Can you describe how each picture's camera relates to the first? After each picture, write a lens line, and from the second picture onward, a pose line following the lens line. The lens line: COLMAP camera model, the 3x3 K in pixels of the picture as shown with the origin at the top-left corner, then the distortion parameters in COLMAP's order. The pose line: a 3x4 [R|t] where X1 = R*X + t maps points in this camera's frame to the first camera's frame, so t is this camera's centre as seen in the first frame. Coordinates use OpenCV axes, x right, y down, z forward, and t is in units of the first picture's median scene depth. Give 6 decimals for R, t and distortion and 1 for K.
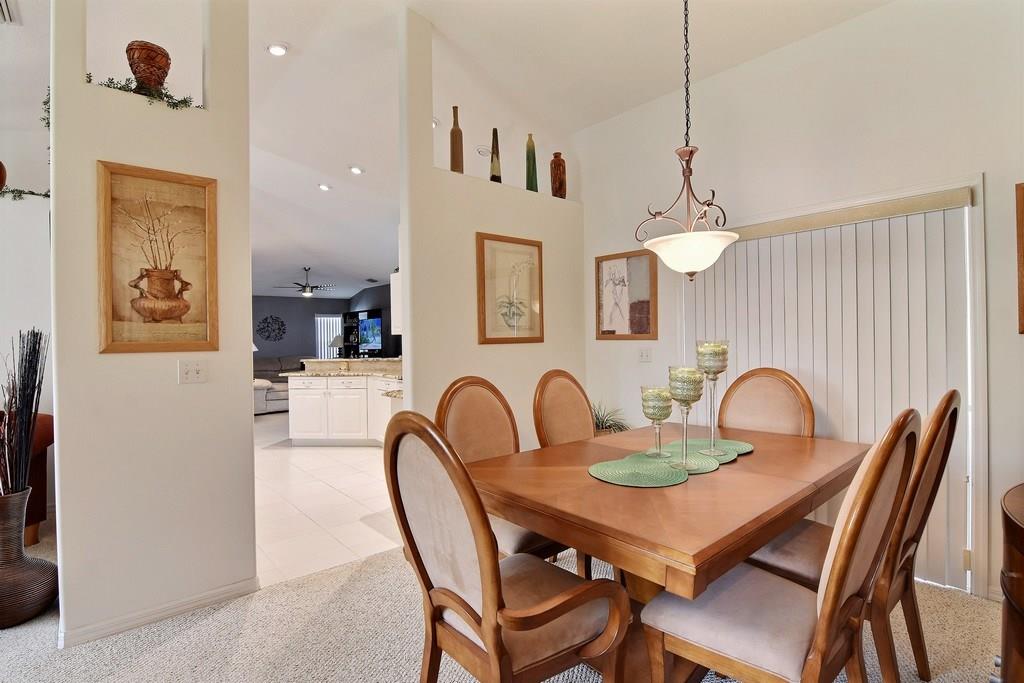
lens RADIAL K [[494.9, 0, 517.0], [0, 494.9, 347.7], [0, 0, 1]] dist [0.000592, -0.001004]
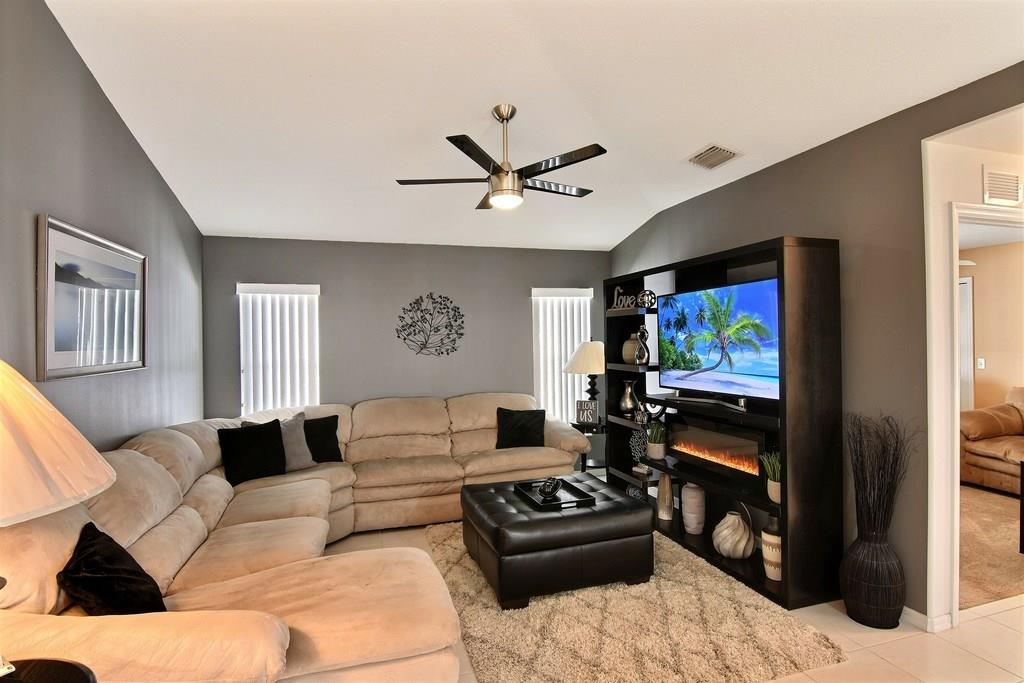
lens RADIAL K [[535.1, 0, 516.7], [0, 535.1, 339.2], [0, 0, 1]] dist [0.007436, -0.000251]
pose [[0.918241, -0.001328, -0.396020, -0.256744], [-0.000965, 0.999984, -0.005593, -0.024621], [0.396021, 0.005518, 0.918225, 0.623529]]
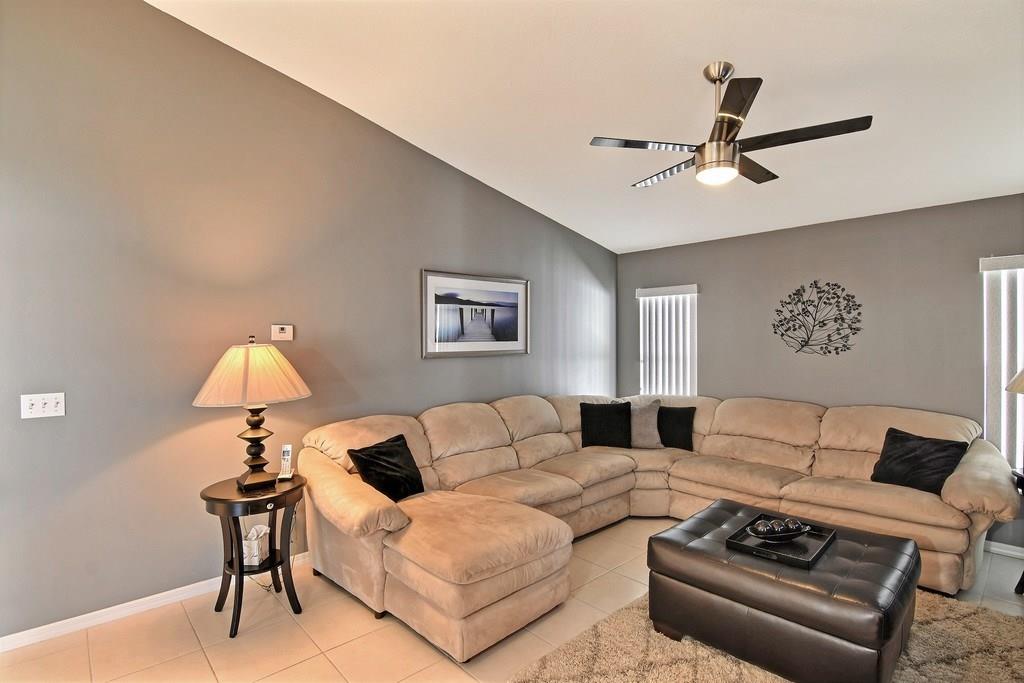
lens RADIAL K [[500.3, 0, 513.3], [0, 500.3, 337.9], [0, 0, 1]] dist [-0.014102, -0.000605]
pose [[0.037365, 0.009966, -0.999252, -0.153584], [-0.005085, 0.999939, 0.009783, -0.027508], [0.999289, 0.004716, 0.037413, 0.776673]]
